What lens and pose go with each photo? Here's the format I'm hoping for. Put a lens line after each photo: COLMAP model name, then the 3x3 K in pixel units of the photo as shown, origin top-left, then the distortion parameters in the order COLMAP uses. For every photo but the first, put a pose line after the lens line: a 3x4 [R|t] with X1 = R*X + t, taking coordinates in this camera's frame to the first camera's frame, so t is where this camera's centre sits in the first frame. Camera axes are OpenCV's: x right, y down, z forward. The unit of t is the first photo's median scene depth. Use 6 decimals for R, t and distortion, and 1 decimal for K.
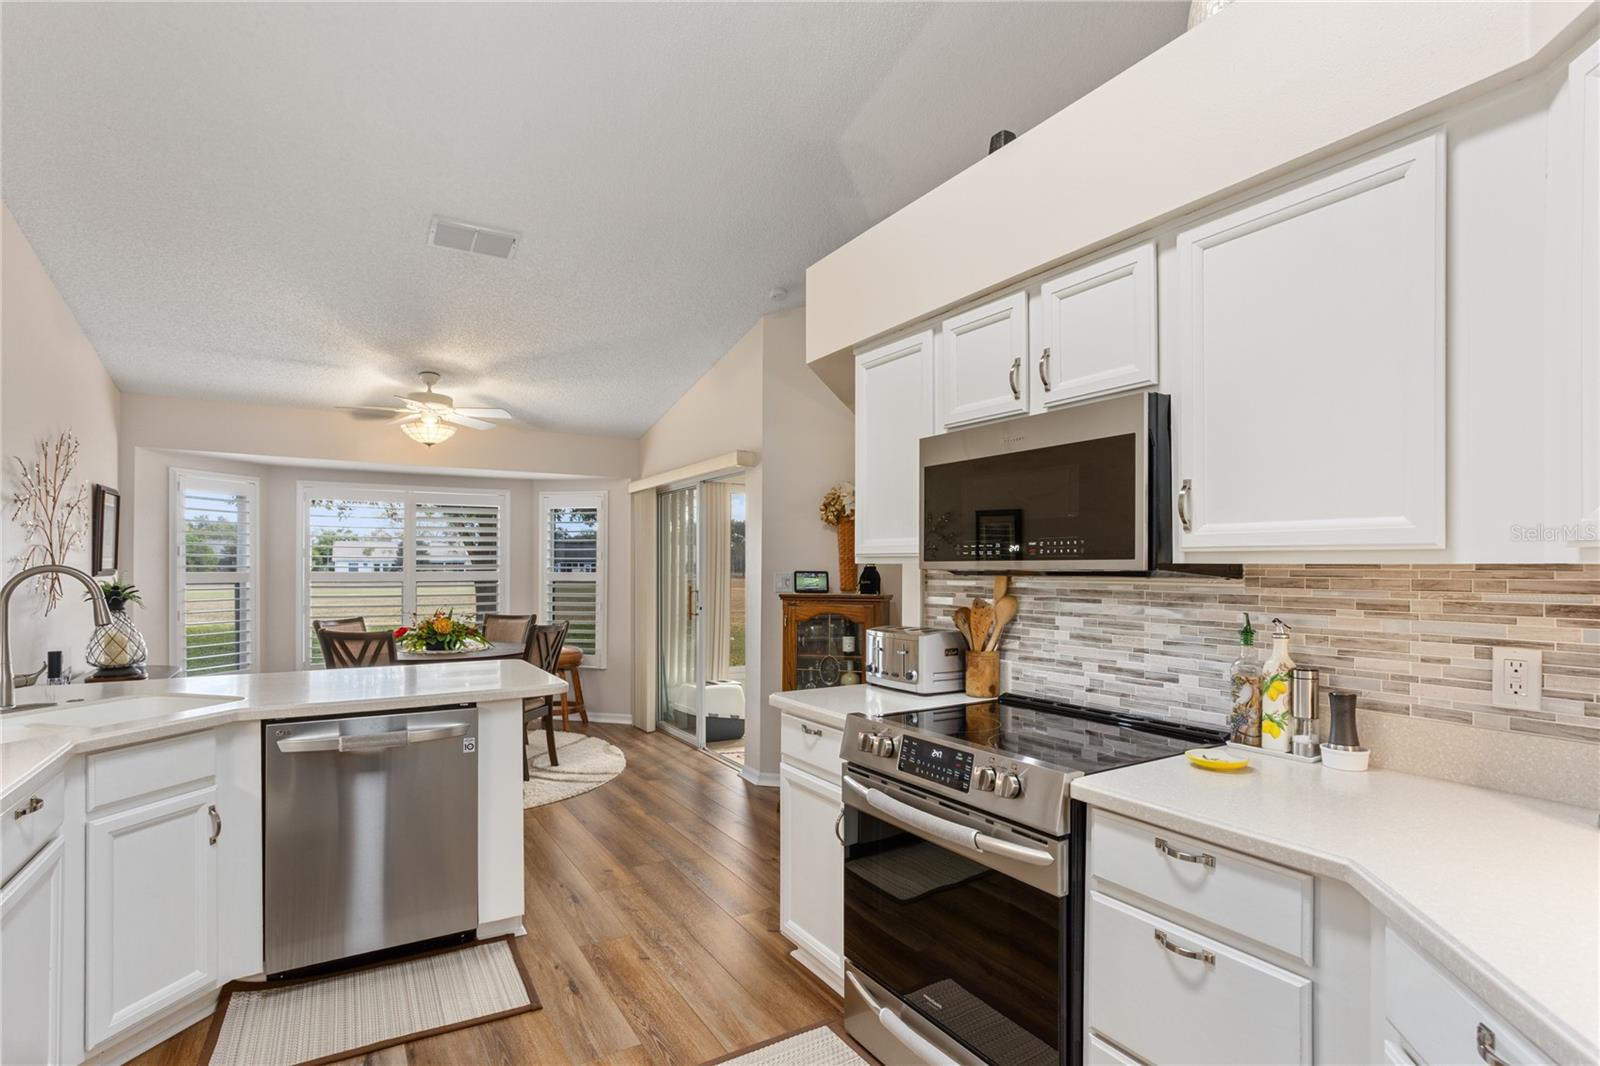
lens RADIAL K [[775.7, 0, 795.4], [0, 775.7, 574.2], [0, 0, 1]] dist [-0.032585, 0.022909]
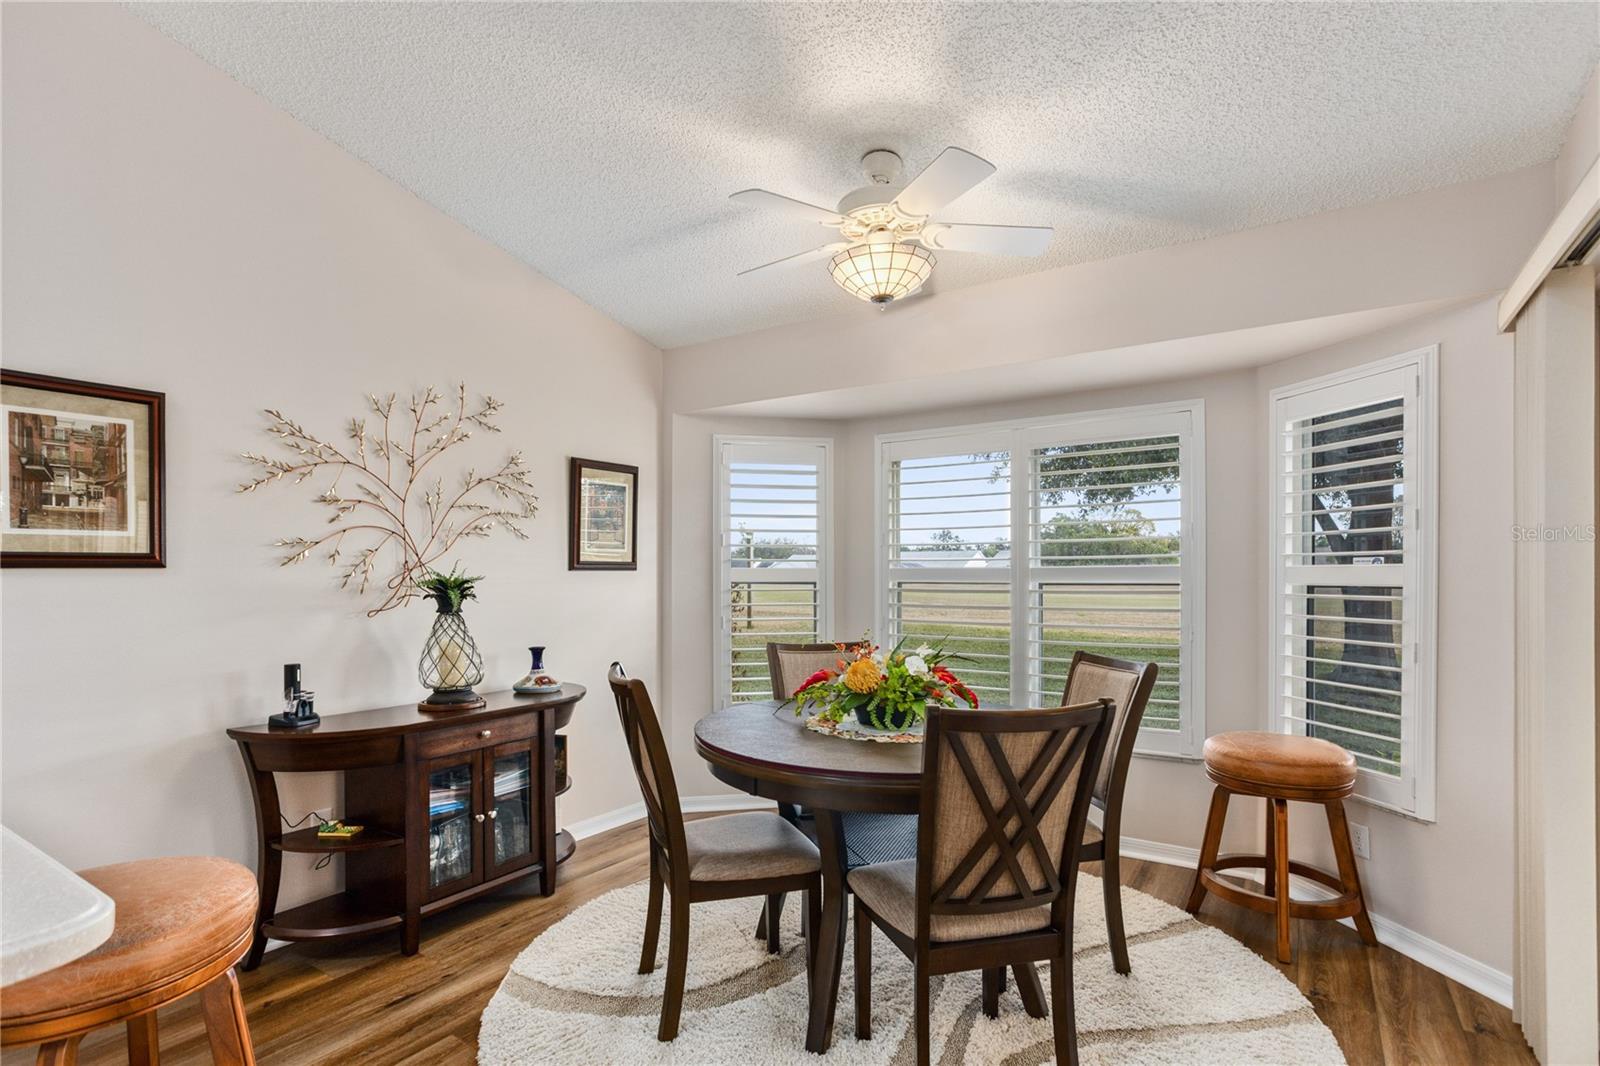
lens RADIAL K [[775.7, 0, 806.1], [0, 775.7, 566.7], [0, 0, 1]] dist [-0.032585, 0.022909]
pose [[0.432336, -0.010656, -0.901650, -0.111717], [-0.006467, 0.999868, -0.014918, 0.019386], [0.901689, 0.012280, 0.432210, 1.536066]]
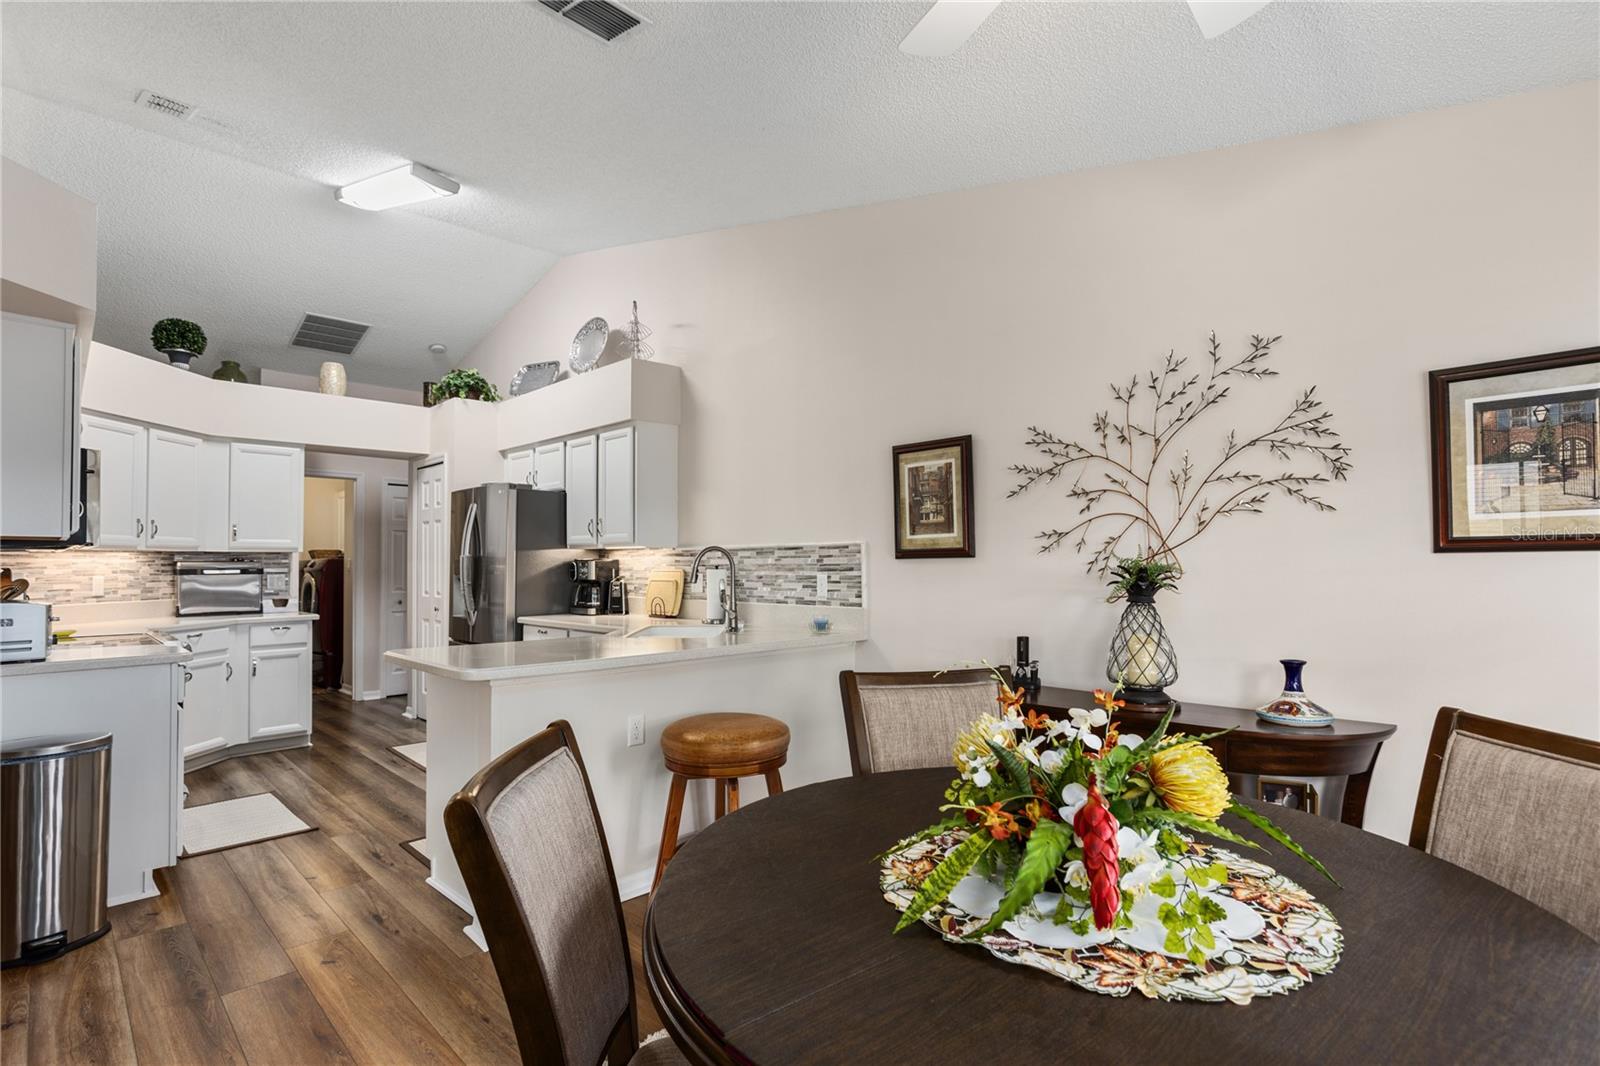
lens RADIAL K [[775.7, 0, 793.1], [0, 775.7, 548.7], [0, 0, 1]] dist [-0.032585, 0.022909]
pose [[-0.973455, -0.004353, -0.228839, -0.689000], [-0.001148, 0.999899, -0.014138, 0.016799], [0.228877, -0.013500, -0.973362, 2.486721]]
